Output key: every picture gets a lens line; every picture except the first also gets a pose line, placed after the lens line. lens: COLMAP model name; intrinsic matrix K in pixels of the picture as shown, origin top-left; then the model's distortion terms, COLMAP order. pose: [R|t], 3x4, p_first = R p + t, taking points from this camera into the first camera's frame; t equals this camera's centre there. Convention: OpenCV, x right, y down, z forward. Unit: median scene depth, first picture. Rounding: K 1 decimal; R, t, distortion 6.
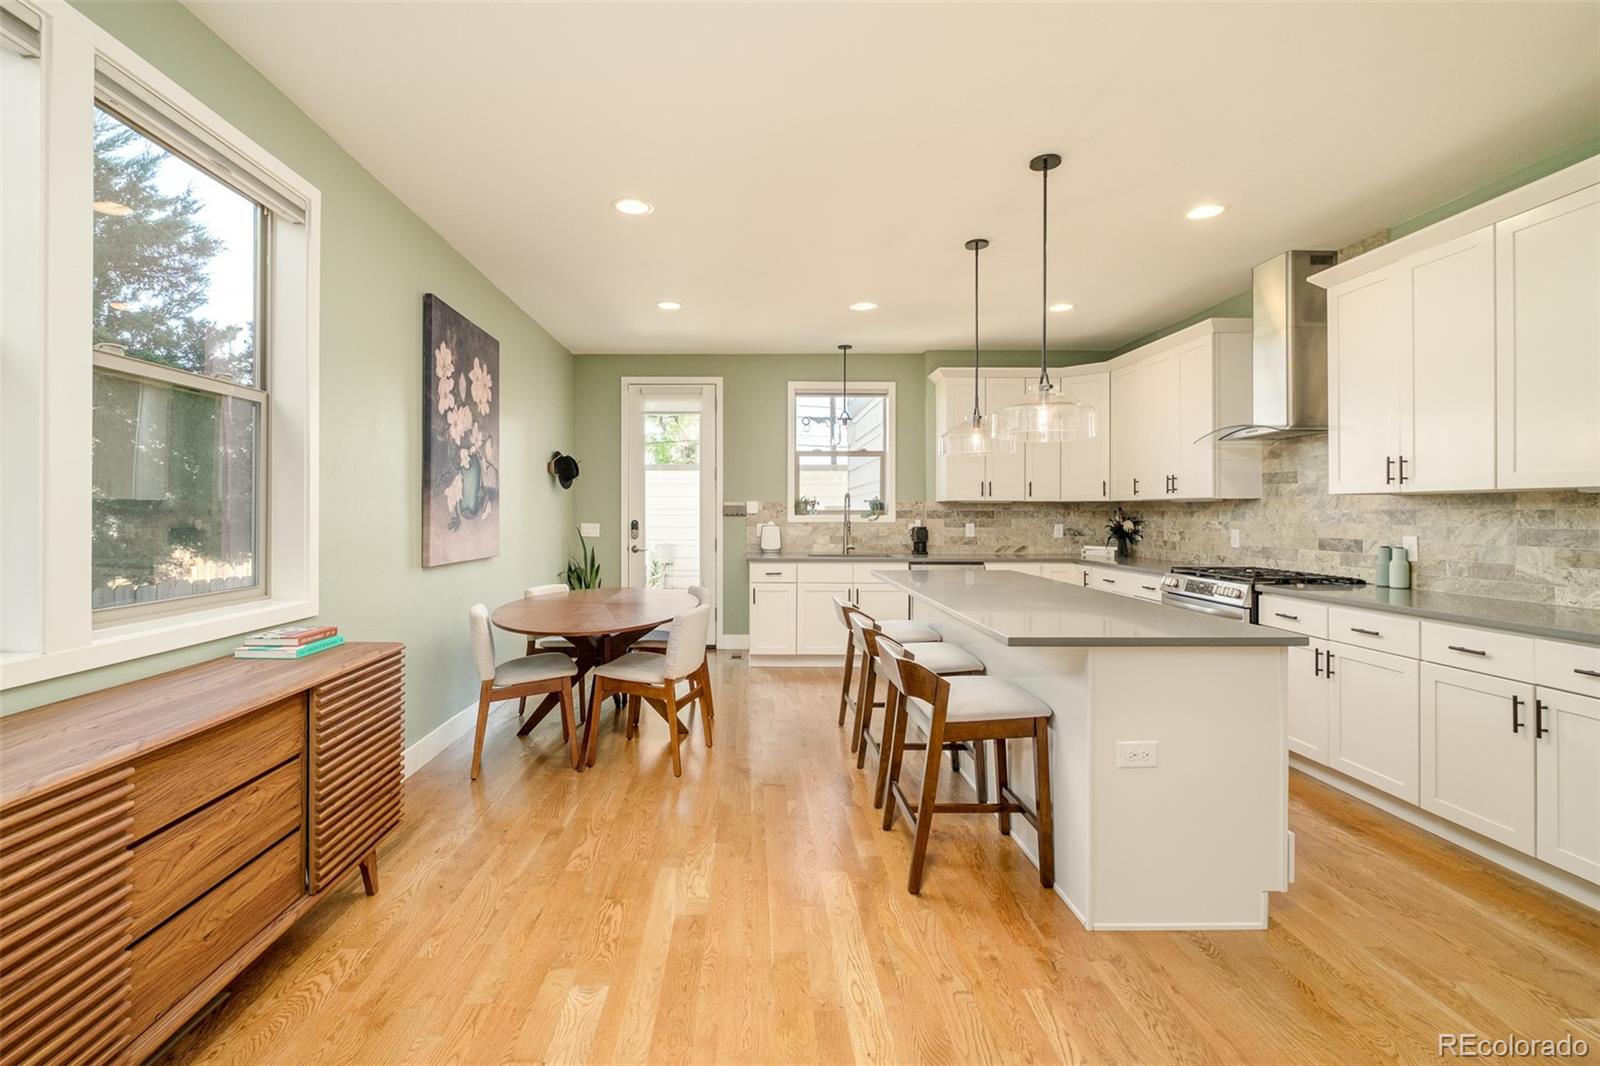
lens RADIAL K [[724.4, 0, 755.9], [0, 724.4, 513.6], [0, 0, 1]] dist [-0.002111, -0.000161]
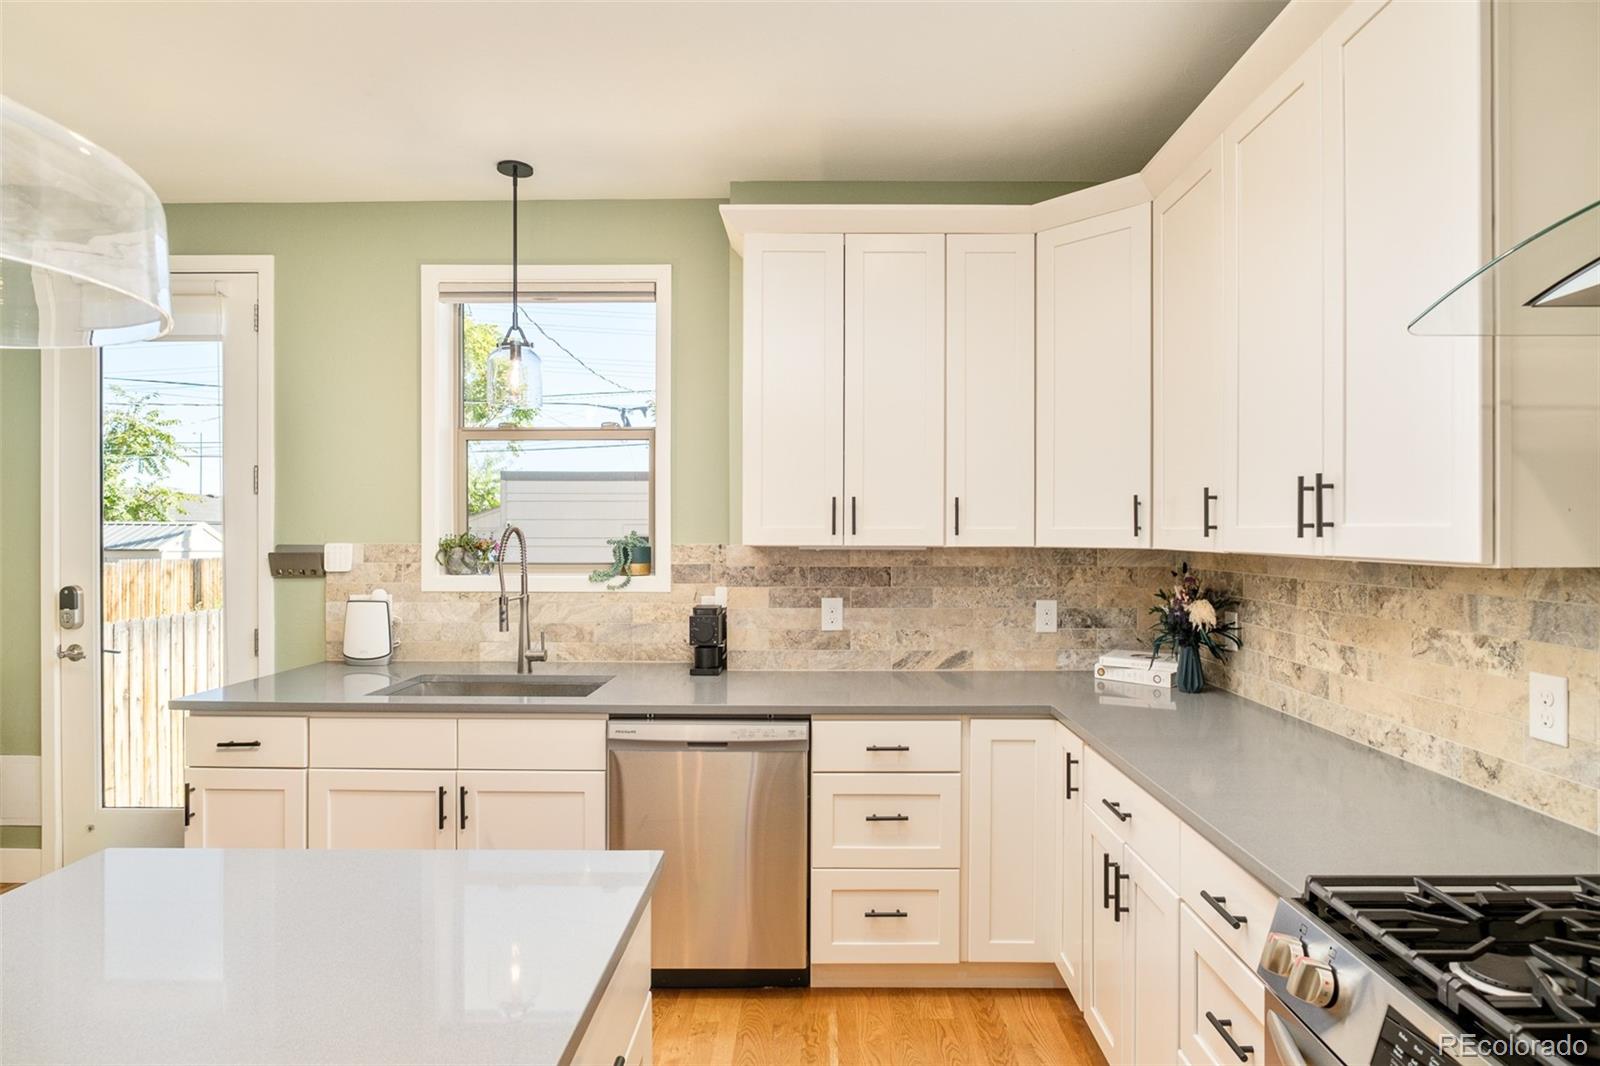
lens RADIAL K [[857.1, 0, 823.6], [0, 857.1, 533.8], [0, 0, 1]] dist [-0.029303, 0.020061]
pose [[0.999952, 0.000009, -0.009774, 0.325806], [-0.000014, 1.000000, -0.000528, -0.025054], [0.009774, 0.000528, 0.999952, 0.562142]]
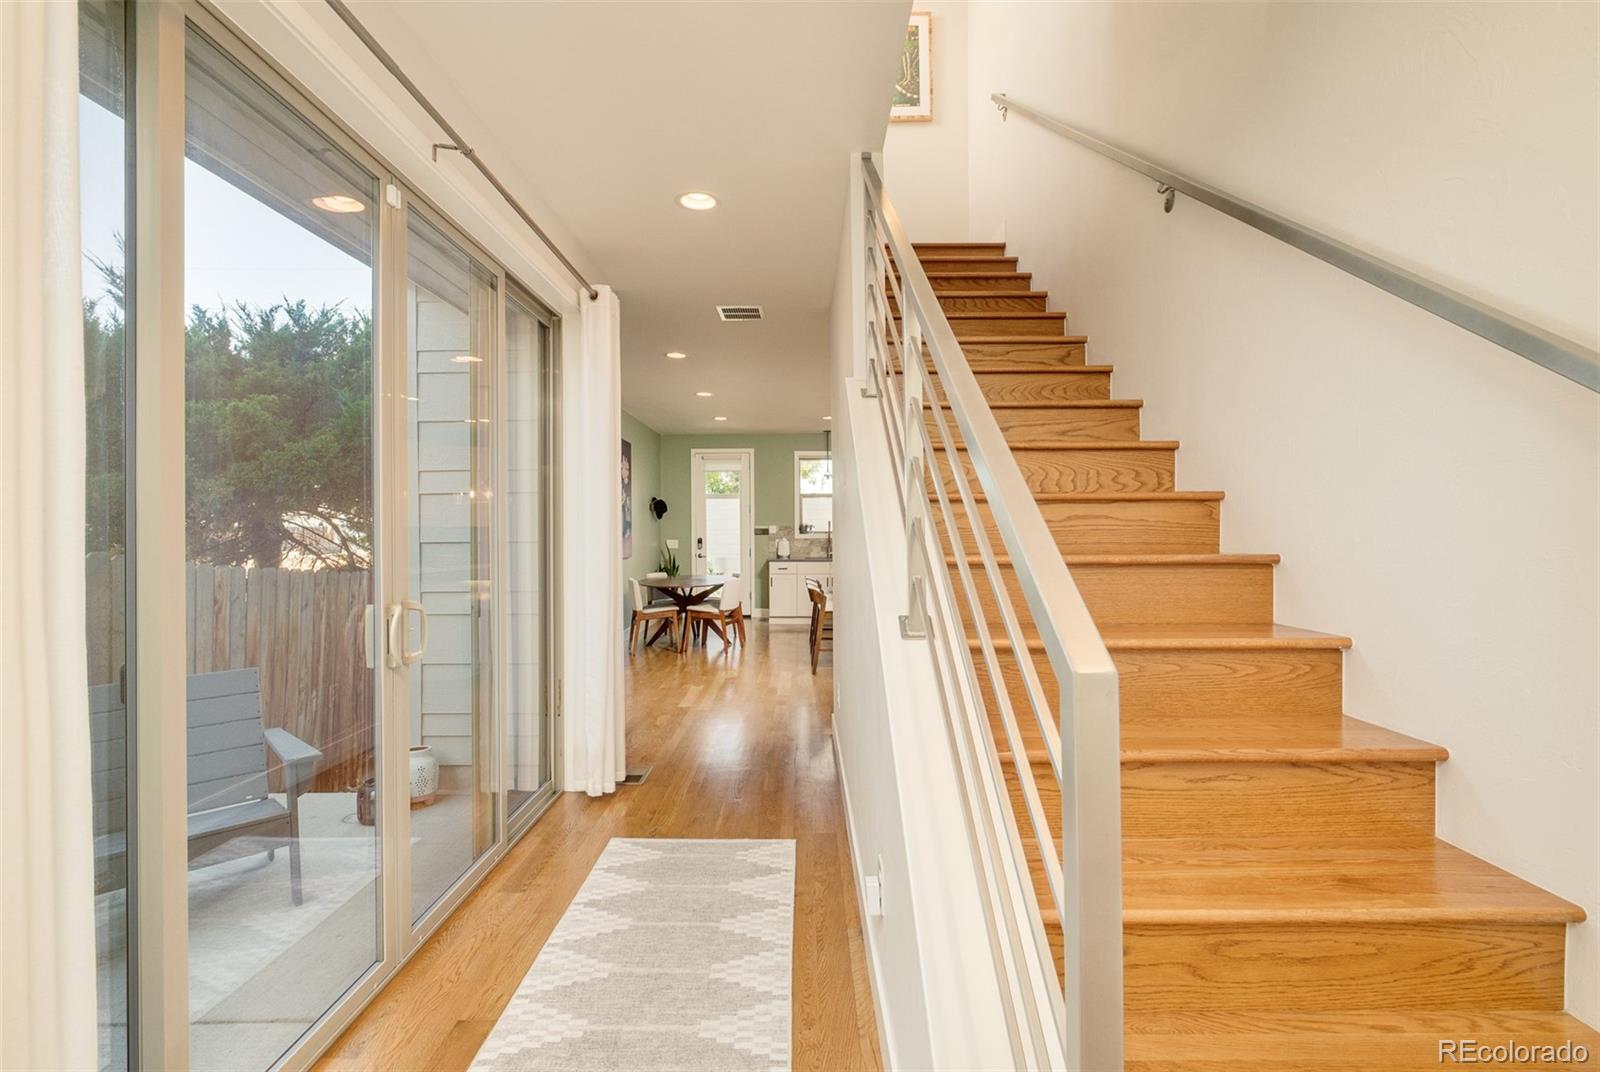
lens RADIAL K [[715.2, 0, 804.8], [0, 715.2, 536.2], [0, 0, 1]] dist [0.000030, -0.000007]
pose [[0.999986, -0.005300, -0.000423, 0.075950], [0.005302, 0.999974, 0.004916, -0.001449], [0.000397, -0.004919, 0.999988, -0.671029]]
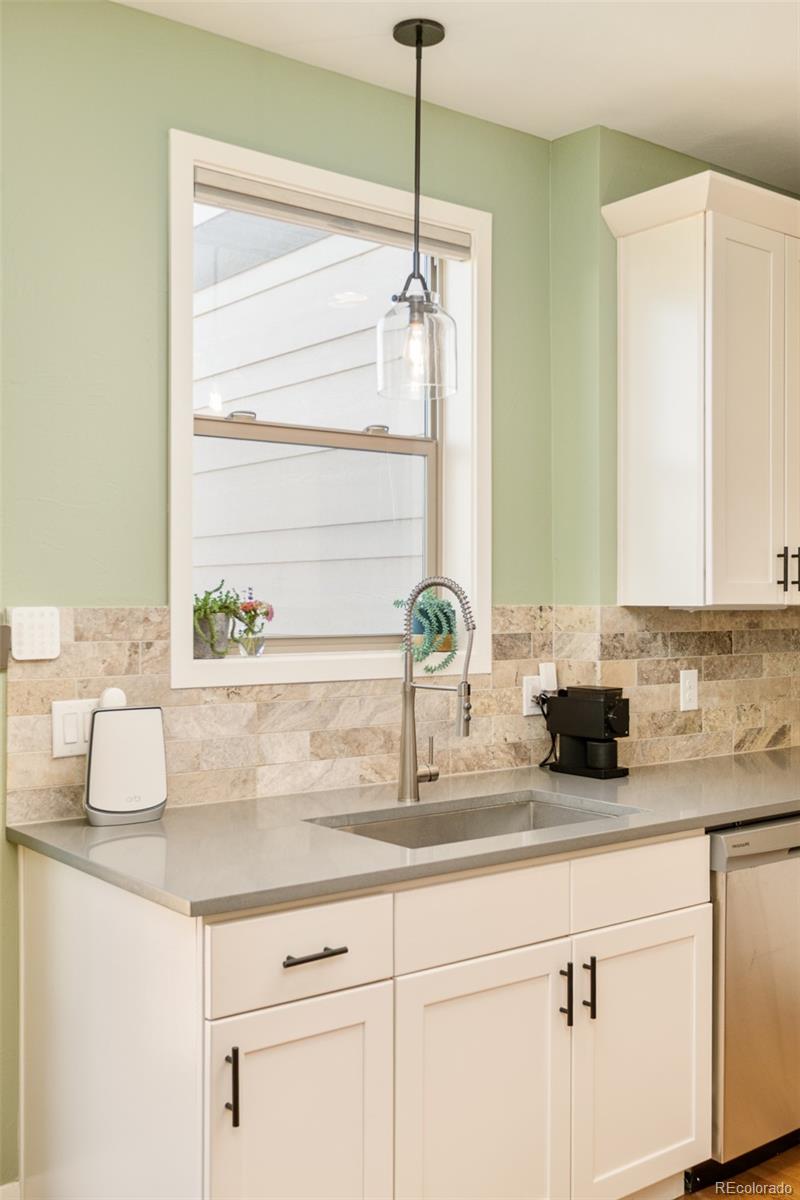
lens RADIAL K [[1222.8, 0, 400.0], [0, 1222.8, 600.0], [0, 0, 1]] dist [-0.002179, 0.009953]
pose [[0.790462, -0.001715, 0.612508, -0.173182], [0.003515, 0.999992, -0.001736, -0.020288], [-0.612501, 0.003525, 0.790462, 0.697990]]
